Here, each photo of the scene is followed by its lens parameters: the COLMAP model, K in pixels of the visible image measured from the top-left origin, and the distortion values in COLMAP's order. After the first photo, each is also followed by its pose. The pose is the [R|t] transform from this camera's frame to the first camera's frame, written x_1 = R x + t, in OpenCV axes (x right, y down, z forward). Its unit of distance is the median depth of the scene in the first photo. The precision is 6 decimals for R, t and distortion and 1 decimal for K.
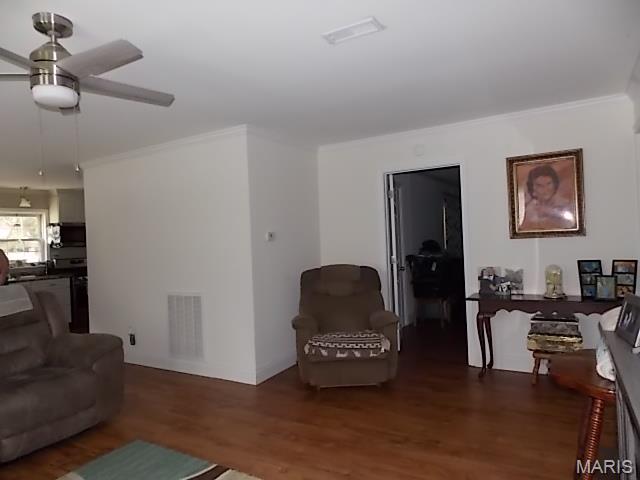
lens RADIAL K [[430.0, 0, 318.5], [0, 430.0, 236.8], [0, 0, 1]] dist [-0.006827, -0.002253]
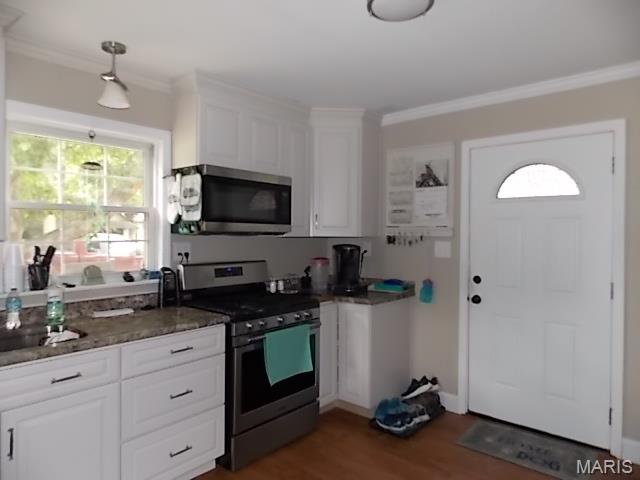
lens RADIAL K [[430.0, 0, 320.8], [0, 430.0, 238.6], [0, 0, 1]] dist [-0.006827, -0.002253]
pose [[0.983960, 0.057396, -0.168905, -0.440818], [-0.053991, 0.998236, 0.024688, 0.014295], [0.170024, -0.015172, 0.985323, 0.661715]]
